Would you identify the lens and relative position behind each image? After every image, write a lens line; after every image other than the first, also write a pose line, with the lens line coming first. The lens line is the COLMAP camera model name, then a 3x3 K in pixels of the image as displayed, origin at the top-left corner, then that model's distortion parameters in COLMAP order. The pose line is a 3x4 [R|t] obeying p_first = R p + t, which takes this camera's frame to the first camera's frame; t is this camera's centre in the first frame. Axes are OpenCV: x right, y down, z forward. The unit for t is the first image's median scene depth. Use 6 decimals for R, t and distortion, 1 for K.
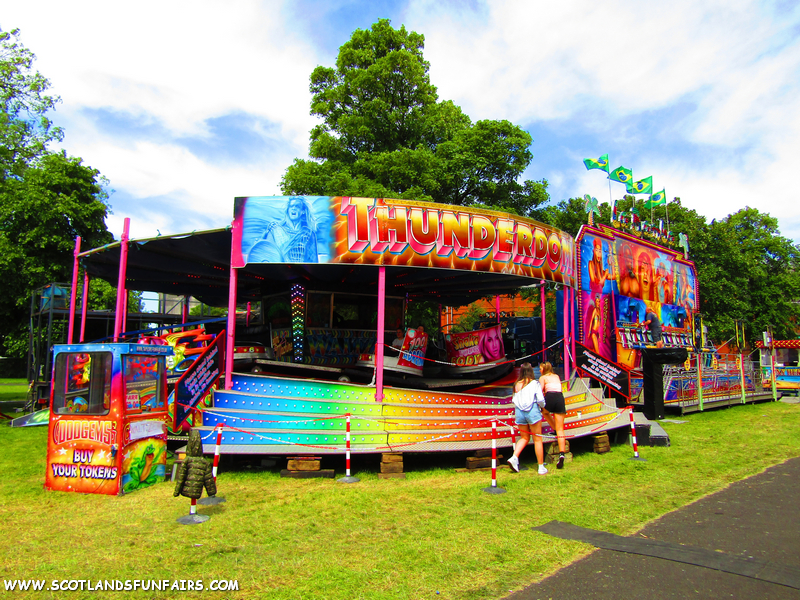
lens RADIAL K [[573.9, 0, 398.2], [0, 573.9, 300.4], [0, 0, 1]] dist [0.008511, 0.007732]
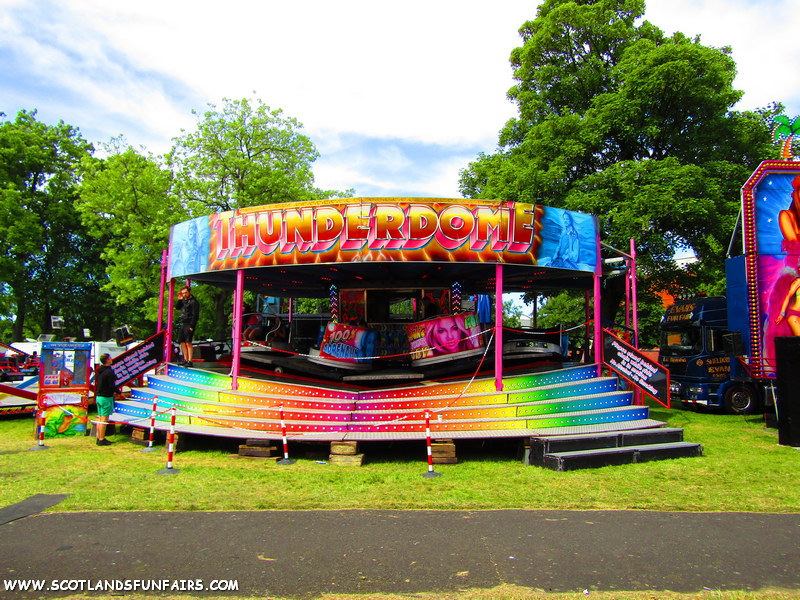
lens RADIAL K [[573.9, 0, 398.4], [0, 573.9, 297.9], [0, 0, 1]] dist [0.008511, 0.007732]
pose [[0.736799, -0.061940, -0.673269, 0.902523], [0.067669, 0.997550, -0.017719, 0.034923], [0.672717, -0.032504, 0.739186, 0.355945]]
